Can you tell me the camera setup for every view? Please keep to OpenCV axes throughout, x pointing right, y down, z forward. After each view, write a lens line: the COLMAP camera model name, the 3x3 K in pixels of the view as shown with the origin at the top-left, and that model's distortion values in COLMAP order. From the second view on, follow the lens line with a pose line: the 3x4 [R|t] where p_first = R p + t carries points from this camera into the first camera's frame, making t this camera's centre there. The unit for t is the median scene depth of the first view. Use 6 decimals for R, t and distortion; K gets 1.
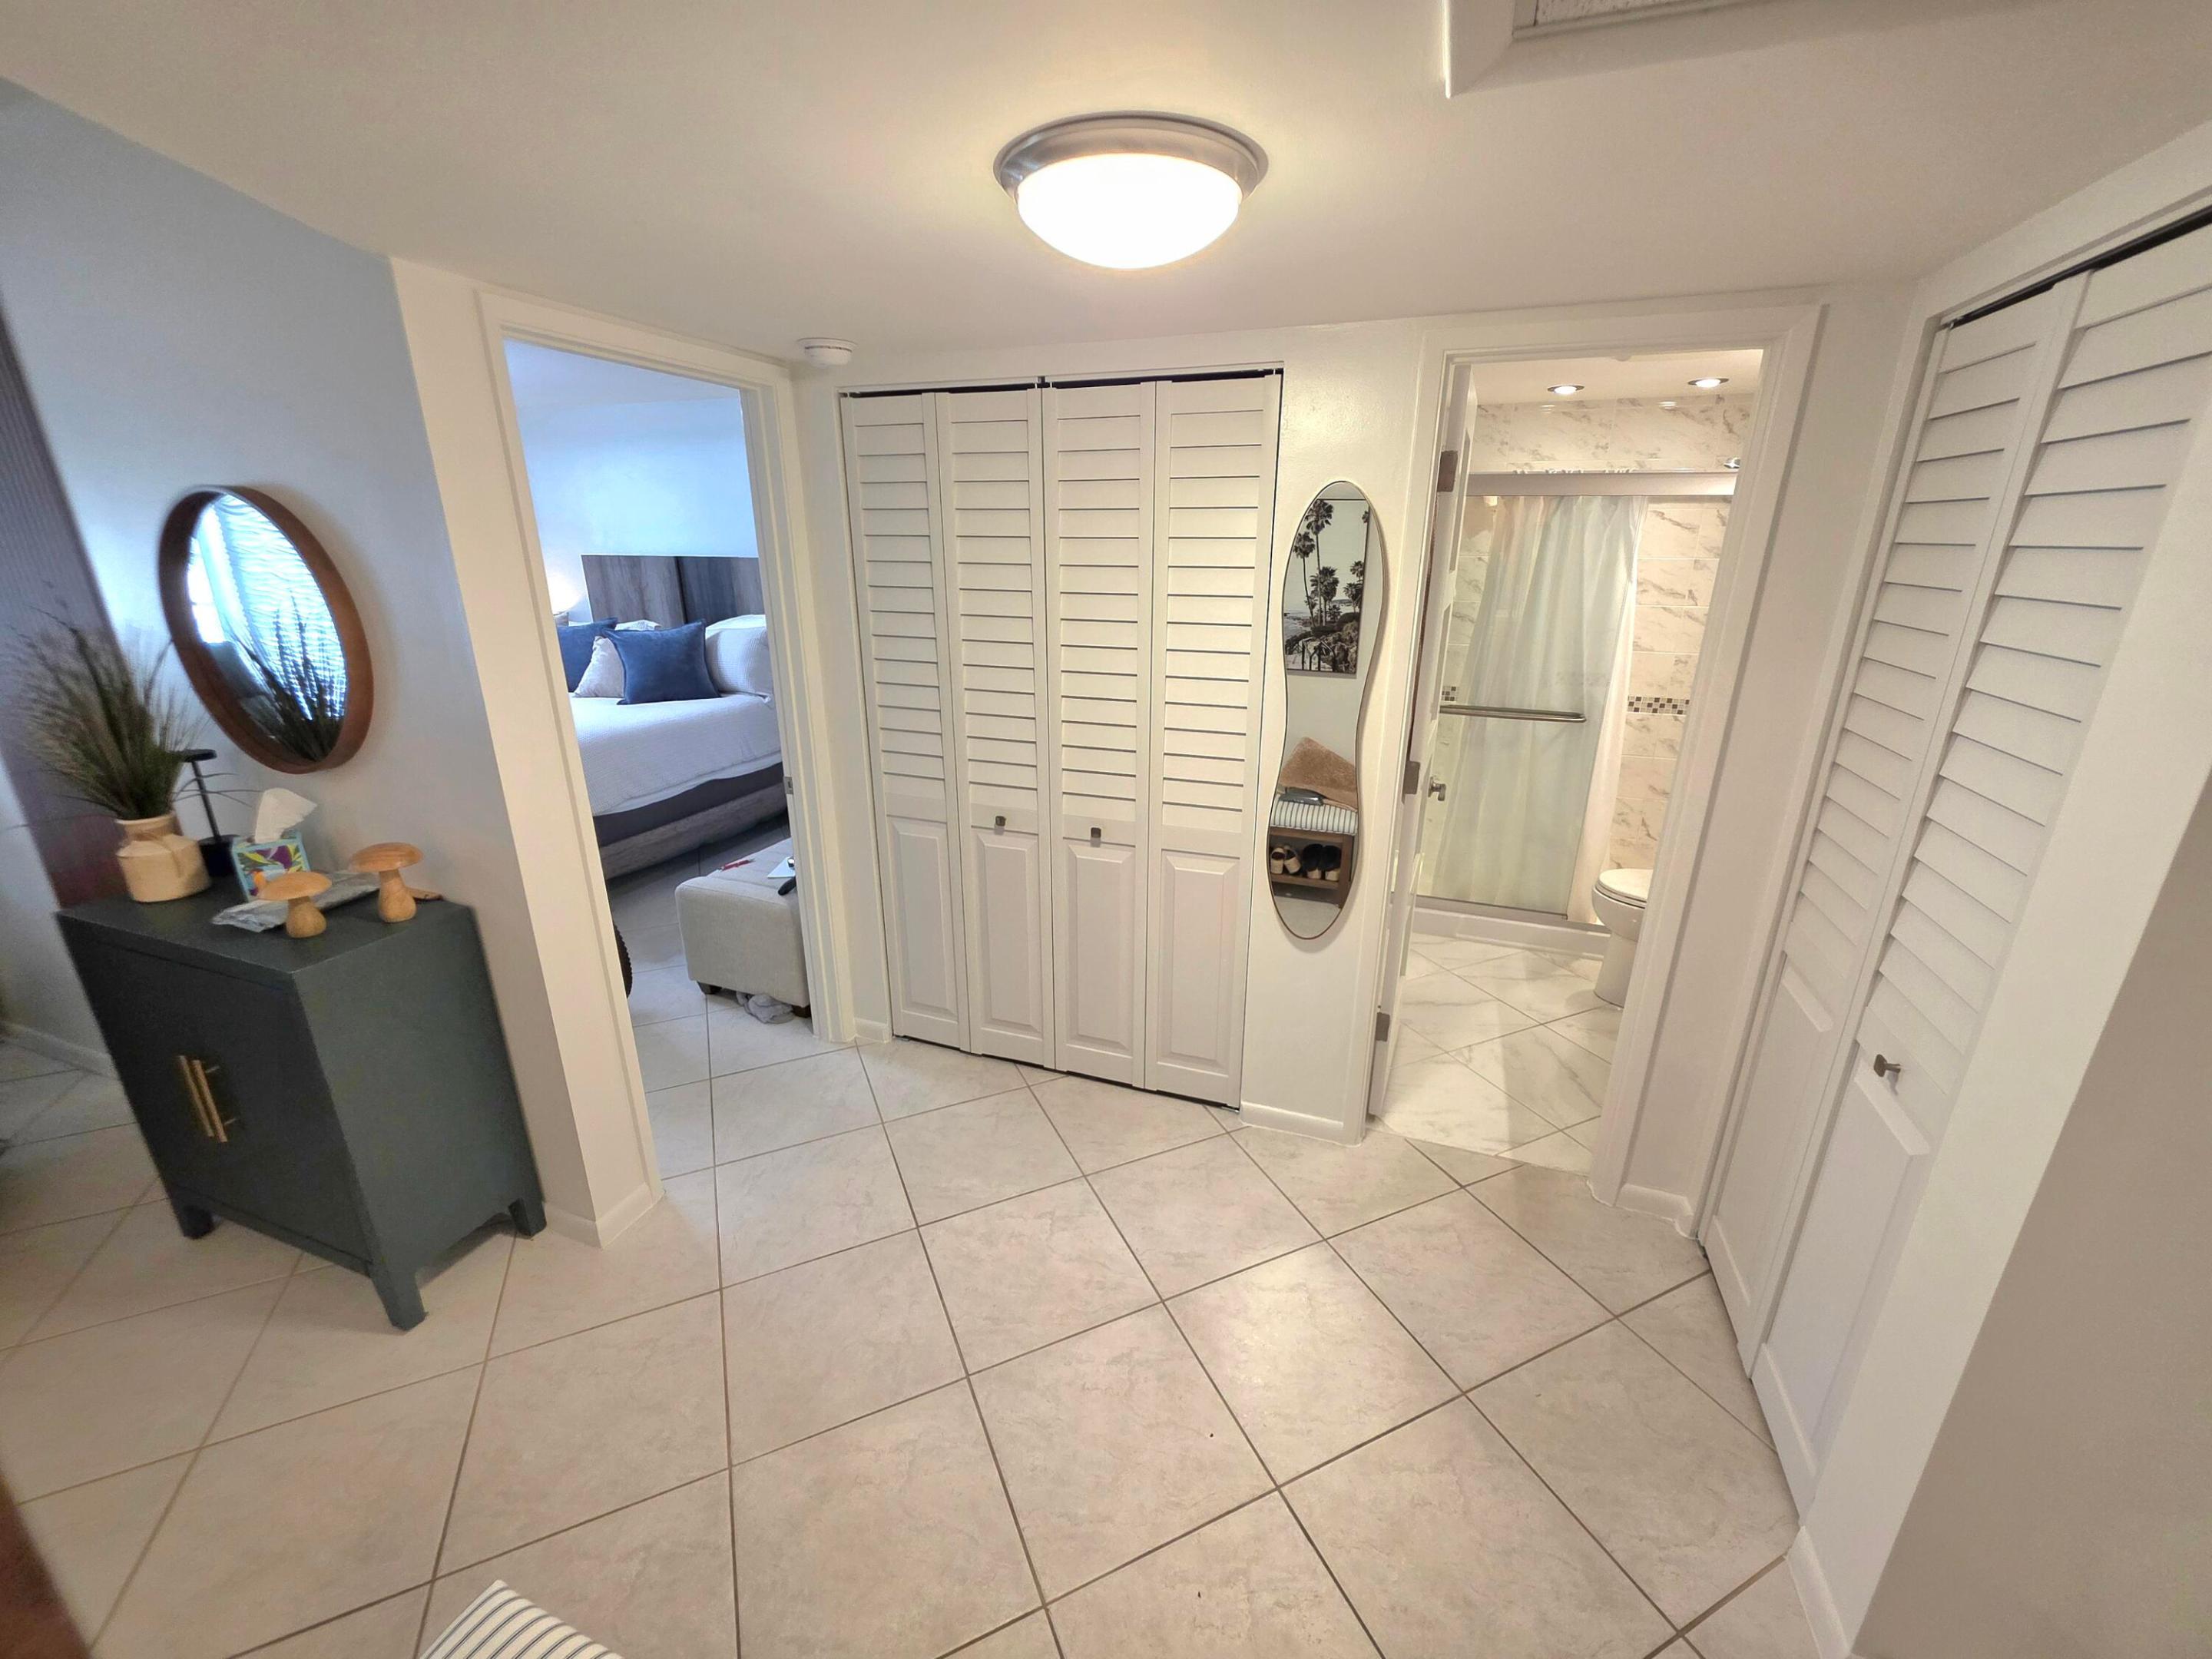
lens RADIAL K [[891.1, 0, 1105.9], [0, 891.1, 832.4], [0, 0, 1]] dist [-0.001940, -0.000184]
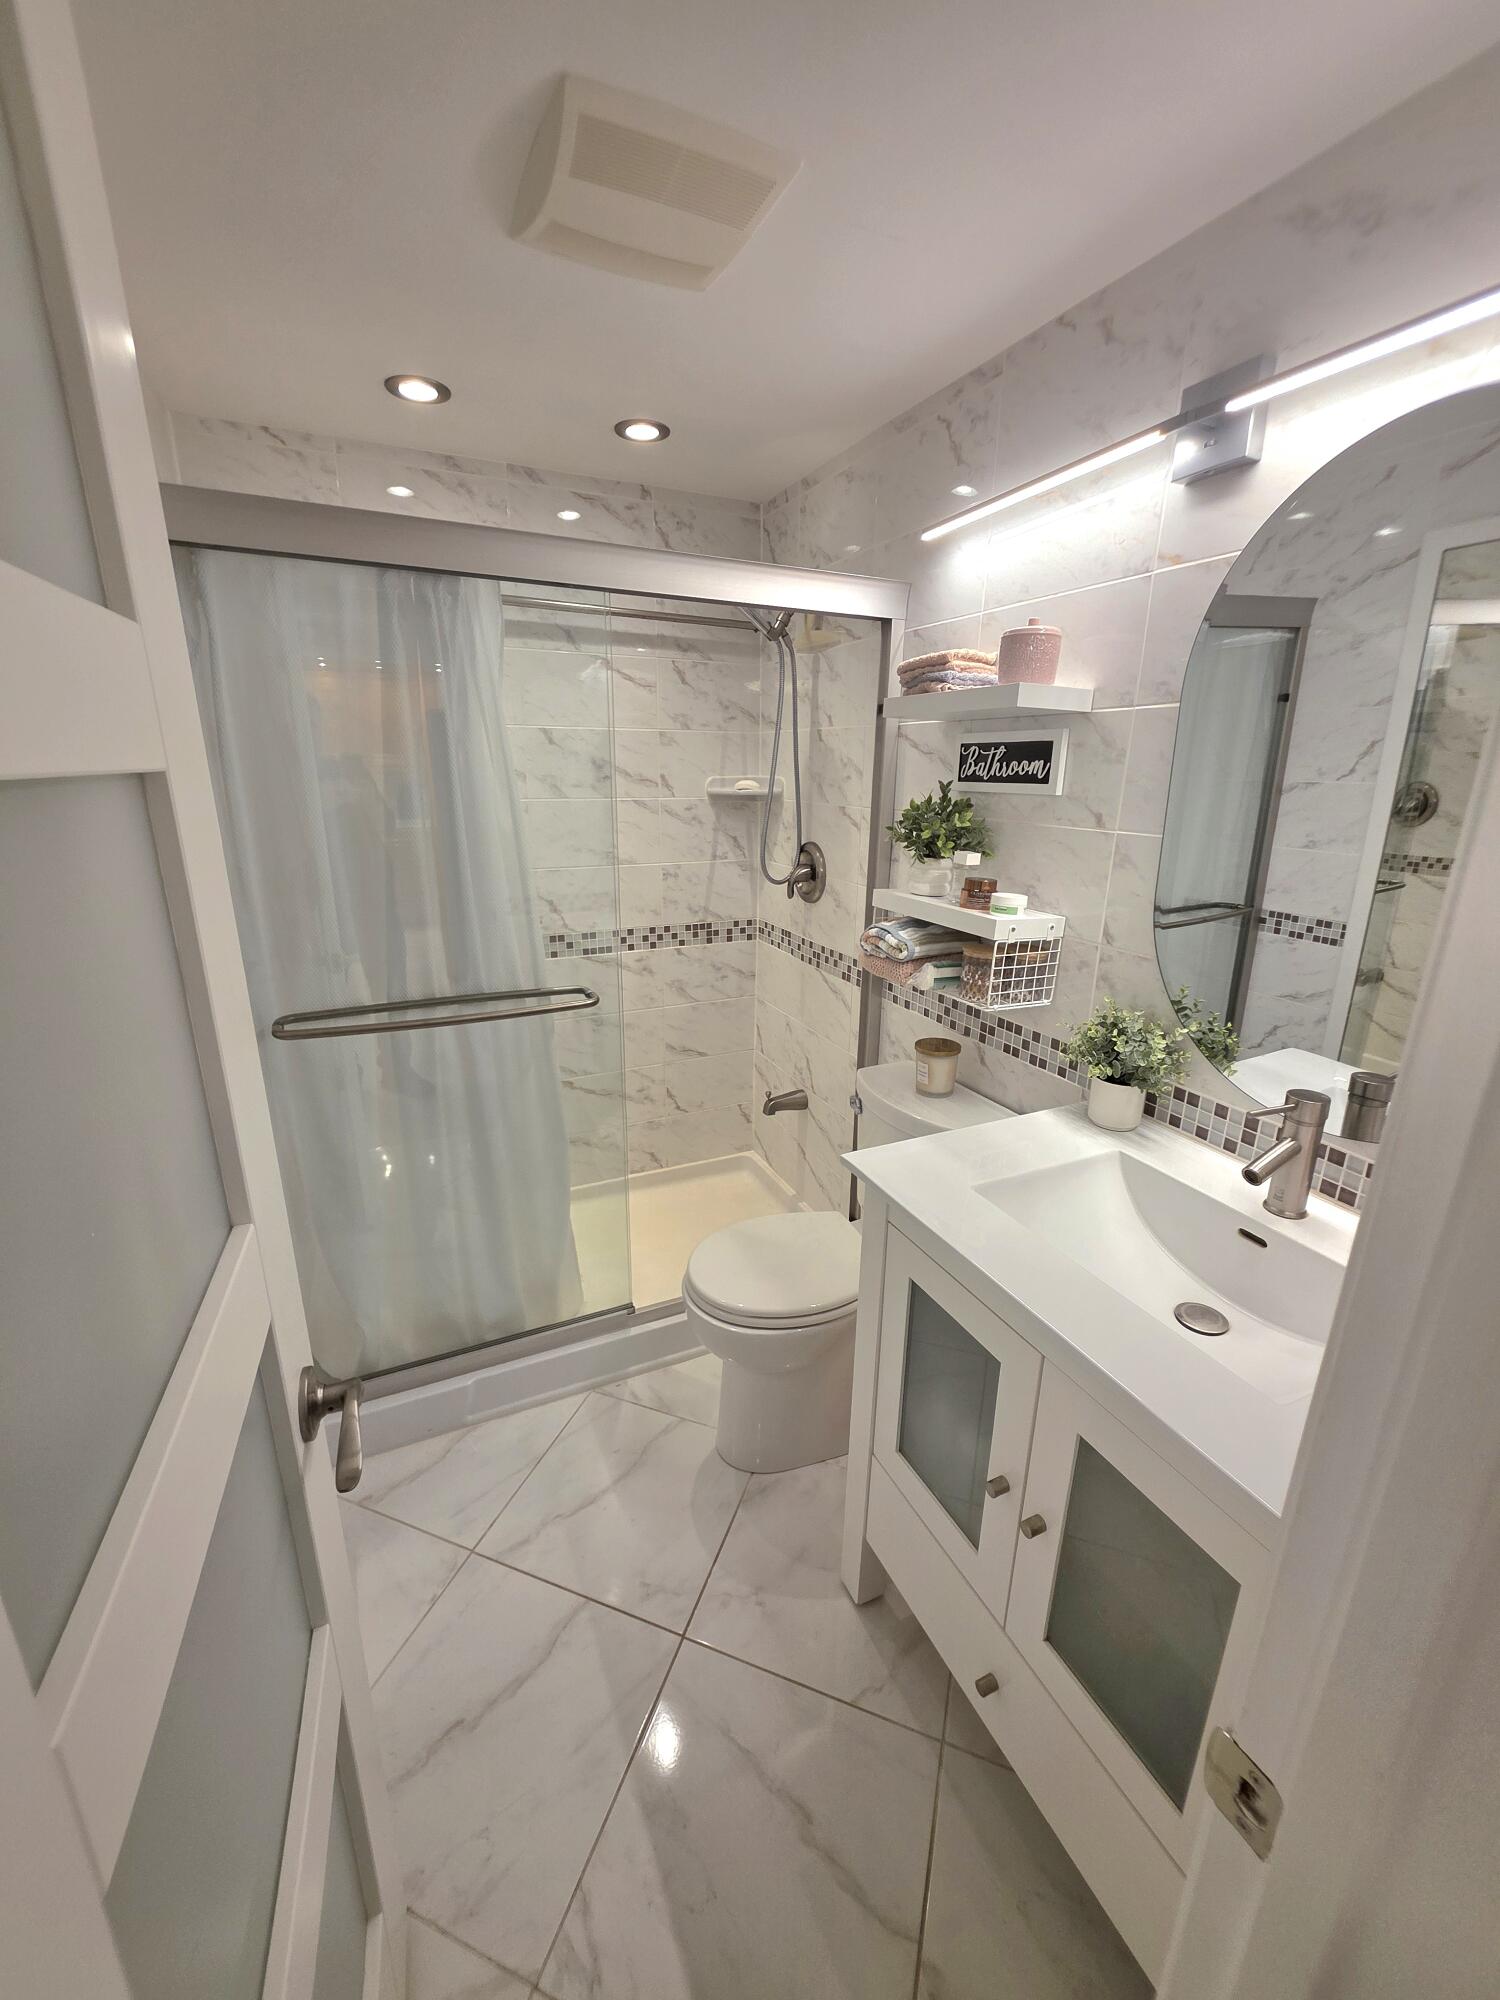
lens RADIAL K [[805.7, 0, 748.2], [0, 805.7, 1000.4], [0, 0, 1]] dist [-0.001940, -0.000184]
pose [[0.708885, -0.200037, 0.676363, 0.226773], [0.217609, 0.974187, 0.060048, -0.116353], [-0.670916, 0.104616, 0.734117, 0.482627]]
